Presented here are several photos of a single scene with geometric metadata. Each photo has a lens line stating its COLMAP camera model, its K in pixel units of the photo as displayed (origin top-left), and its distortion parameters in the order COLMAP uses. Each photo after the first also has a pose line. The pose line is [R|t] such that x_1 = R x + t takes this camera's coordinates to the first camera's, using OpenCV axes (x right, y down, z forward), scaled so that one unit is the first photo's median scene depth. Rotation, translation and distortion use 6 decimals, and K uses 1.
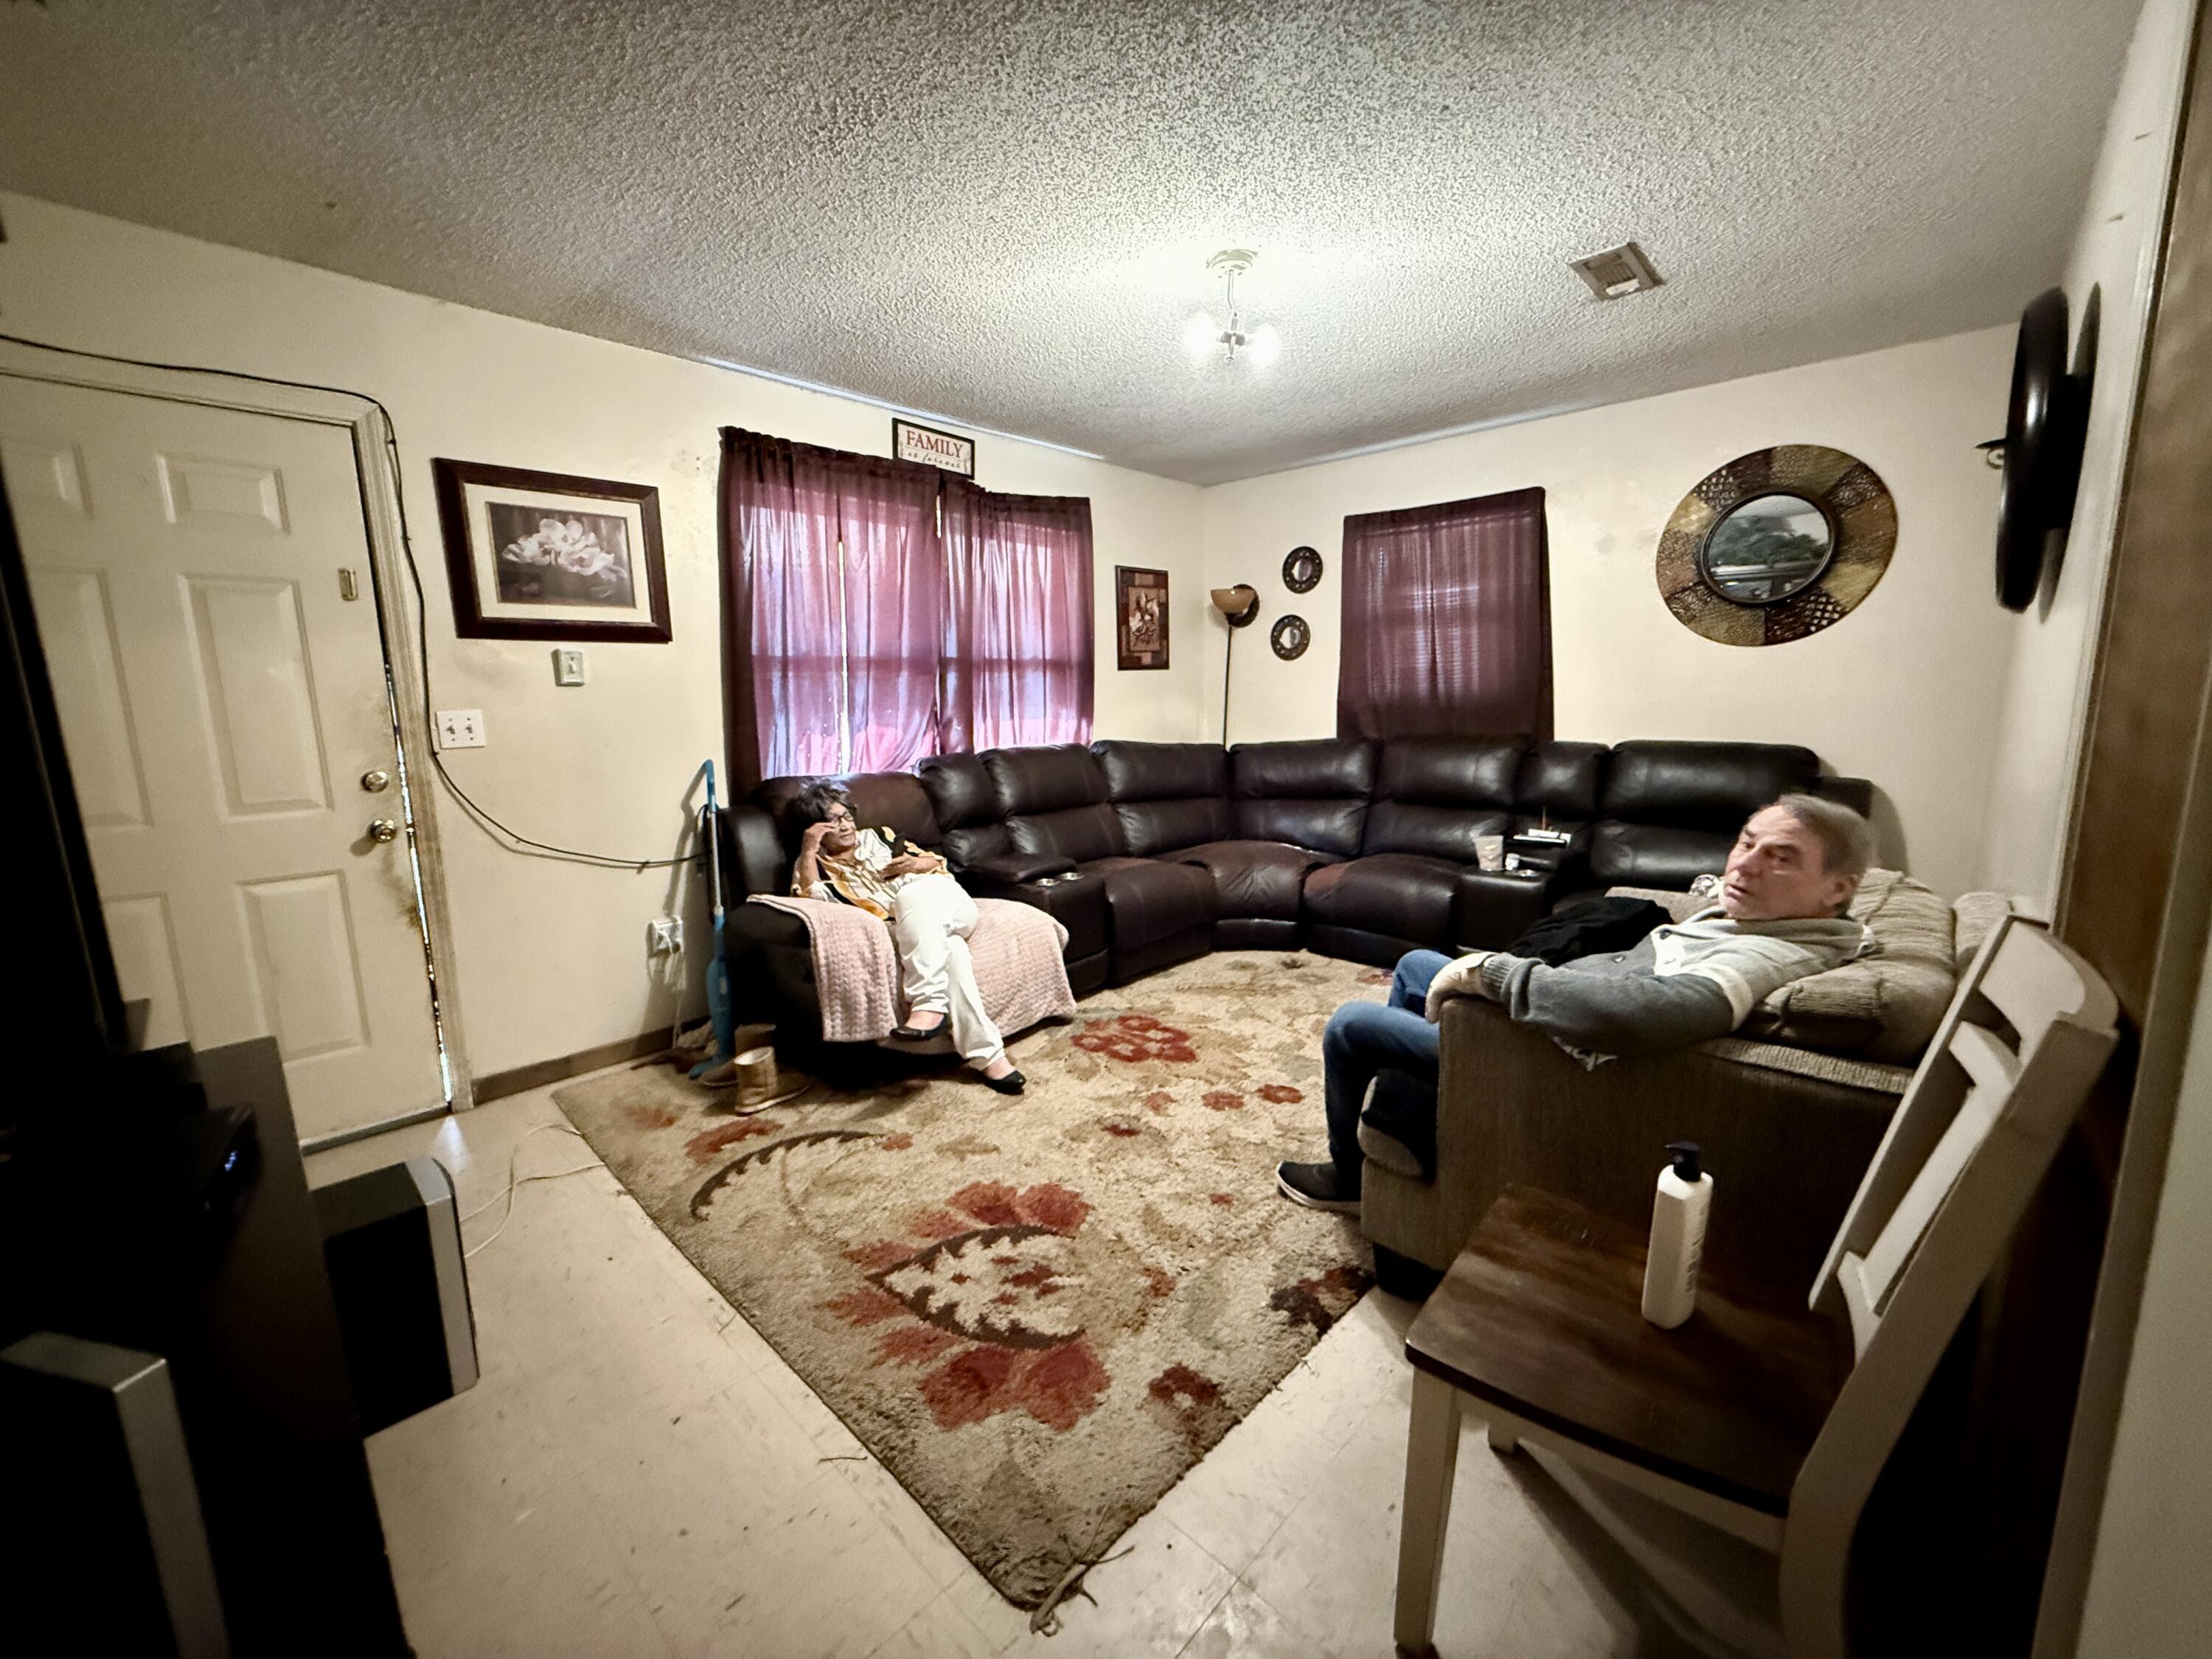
lens RADIAL K [[880.4, 0, 1099.7], [0, 880.4, 830.4], [0, 0, 1]] dist [0.000521, -0.000155]
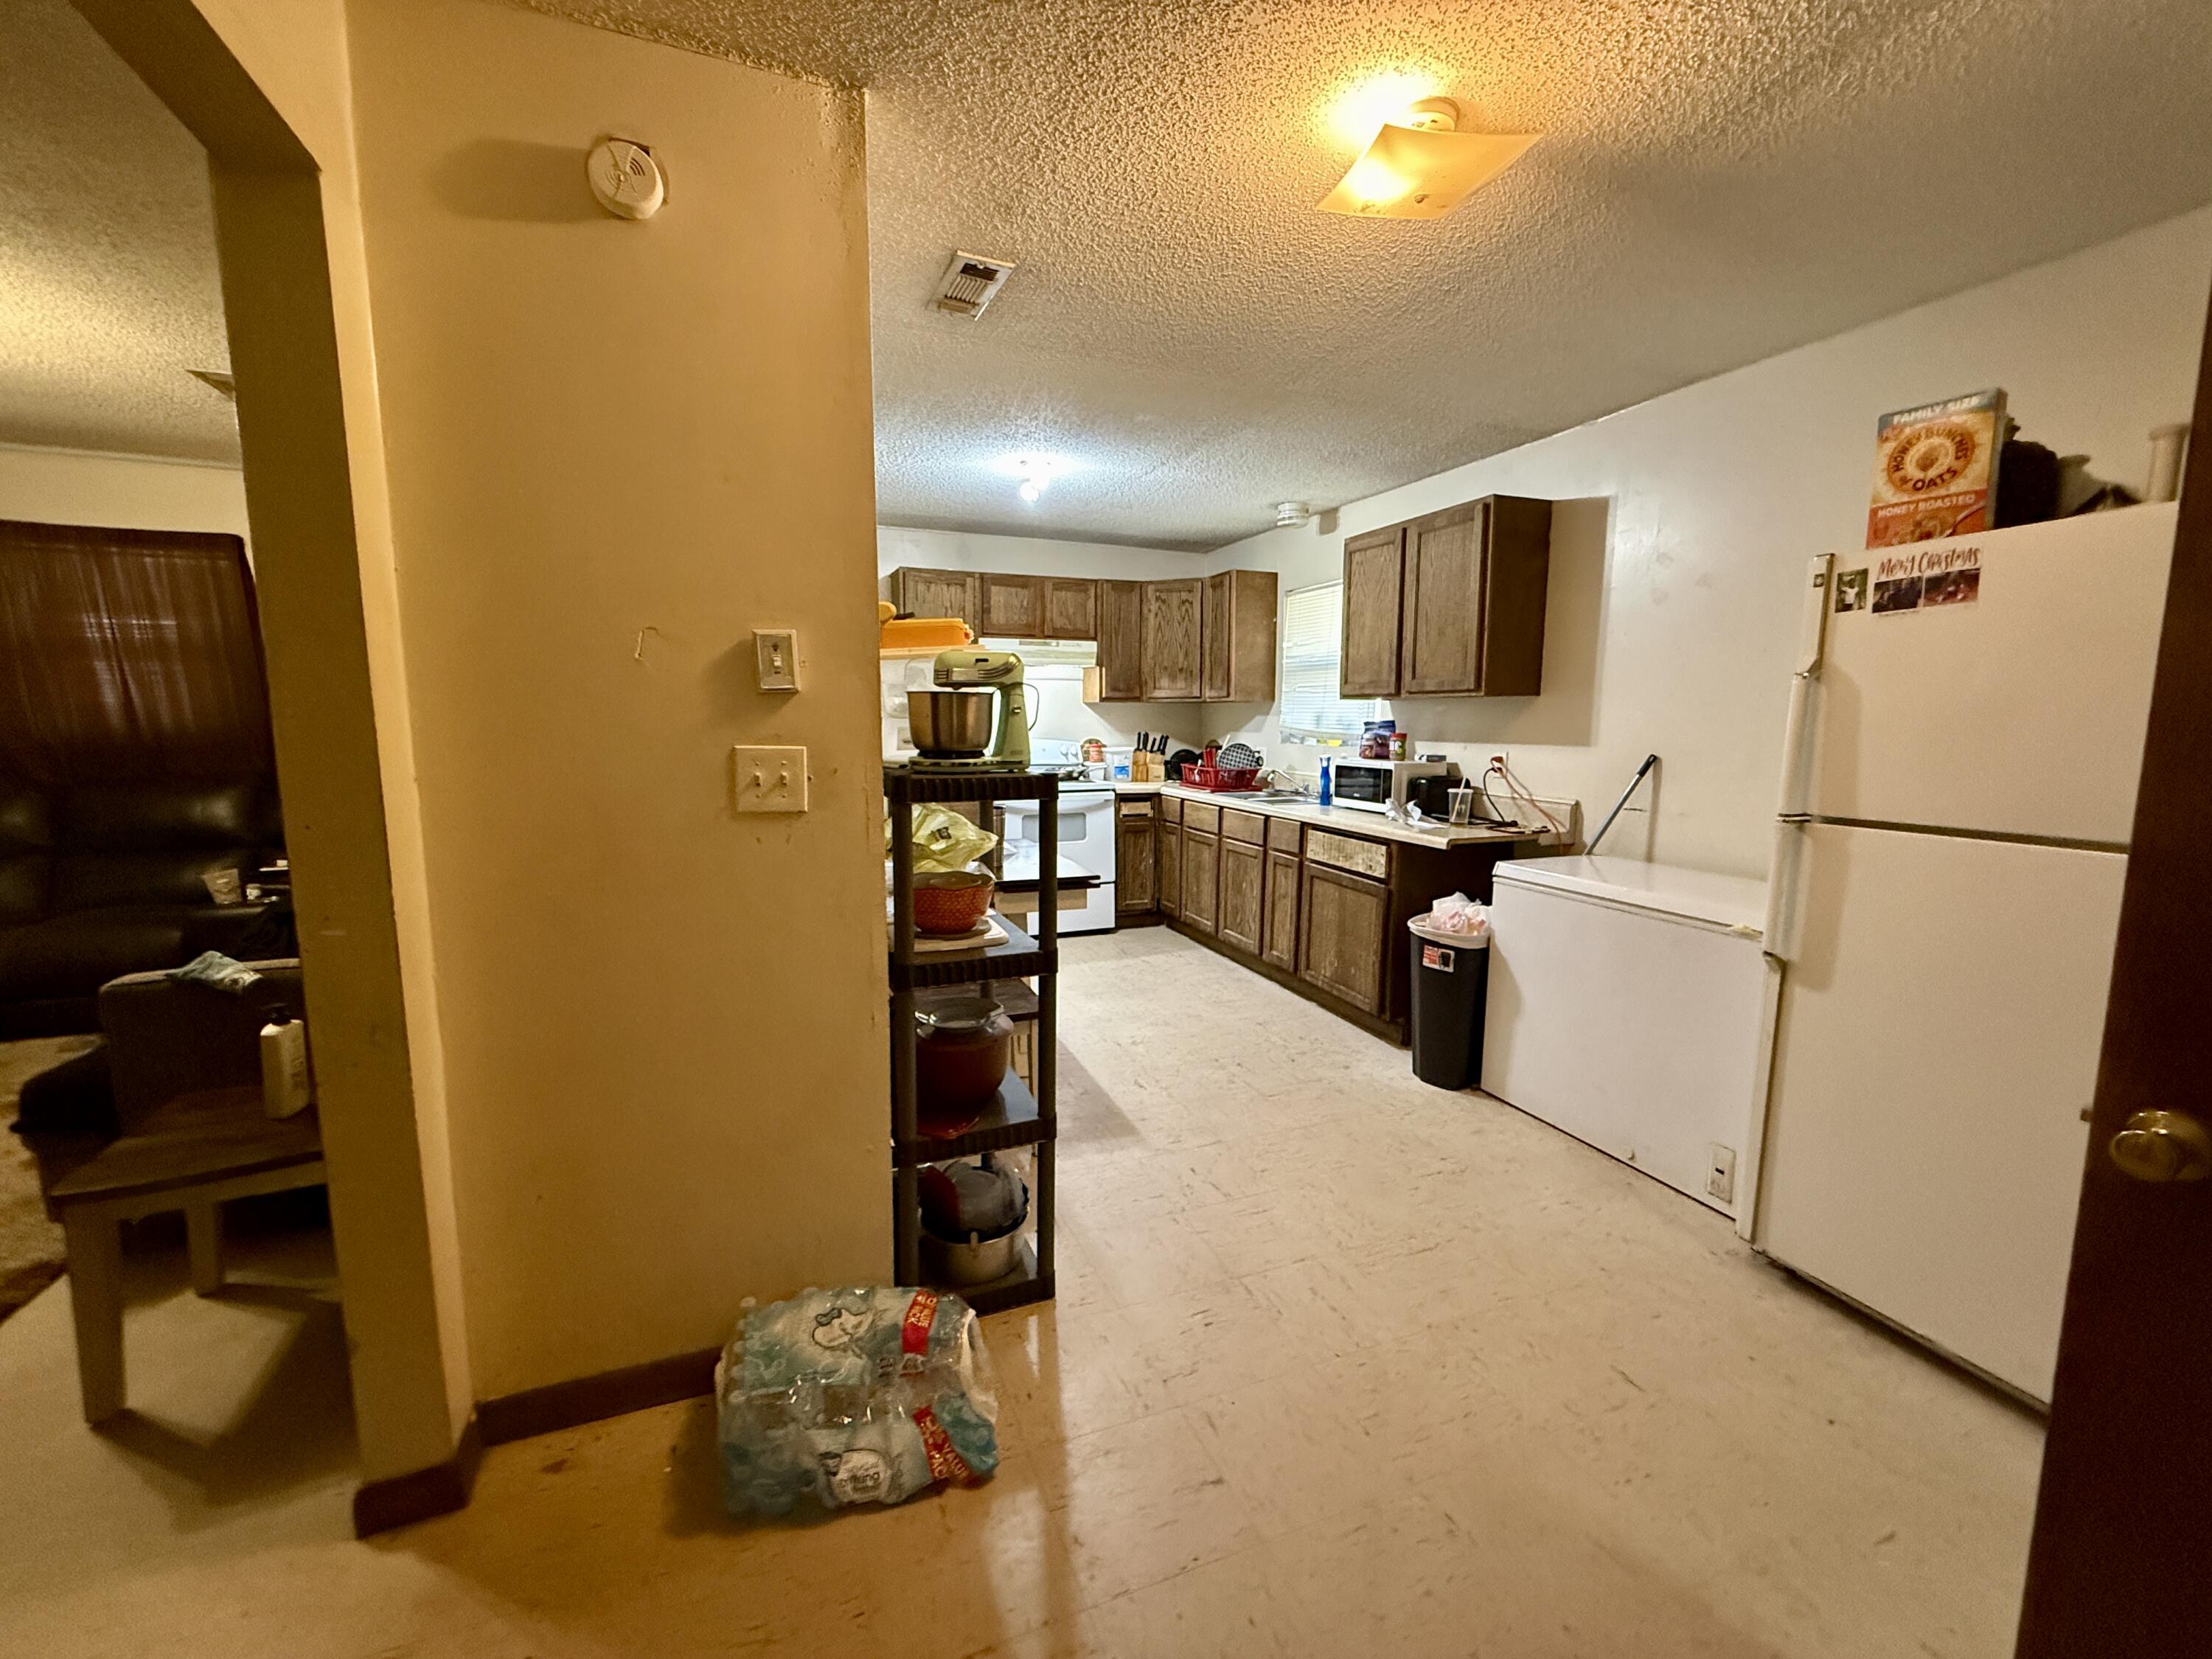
lens RADIAL K [[883.2, 0, 1096.7], [0, 883.2, 830.2], [0, 0, 1]] dist [-0.001976, -0.000443]
pose [[0.419301, -0.095604, 0.902799, -0.071572], [0.131196, 0.990382, 0.043946, 0.067992], [-0.898318, 0.100017, 0.427811, -0.497859]]
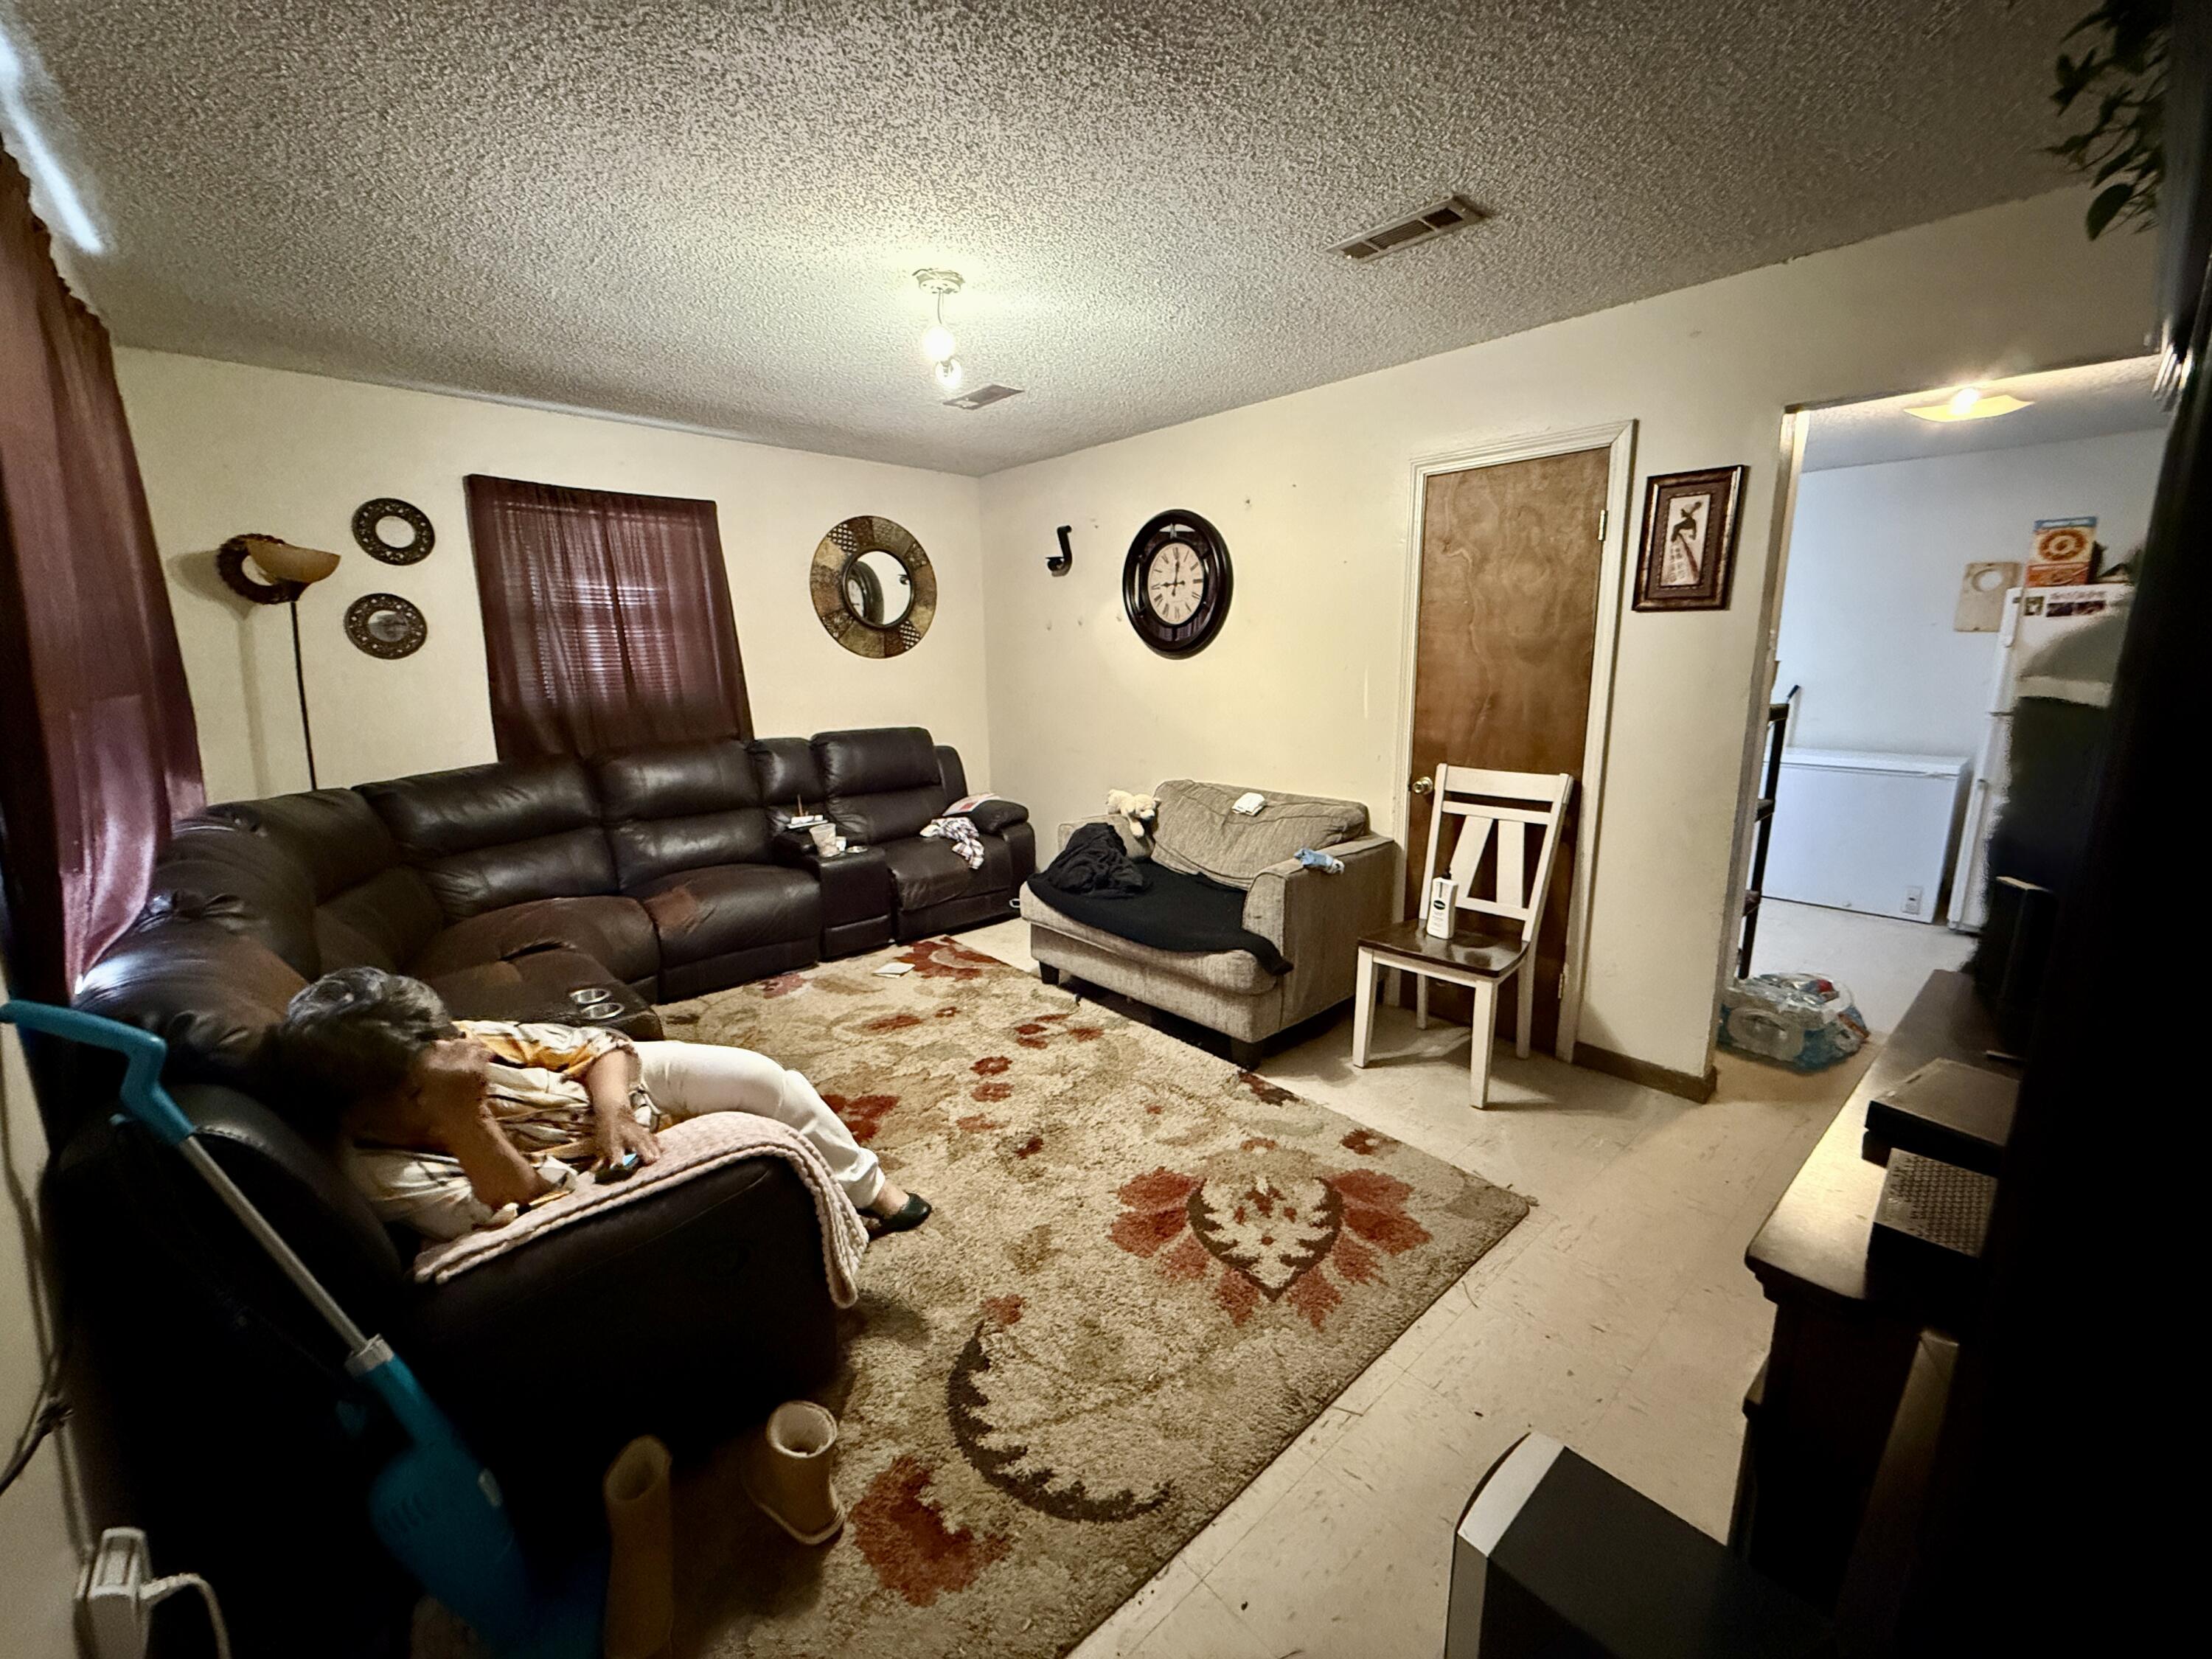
lens RADIAL K [[880.4, 0, 1099.7], [0, 880.4, 830.4], [0, 0, 1]] dist [0.000521, -0.000155]
pose [[0.081855, -0.178829, 0.980469, -0.868020], [0.165345, 0.972574, 0.163585, -0.156187], [-0.982833, 0.148725, 0.109178, 0.746807]]
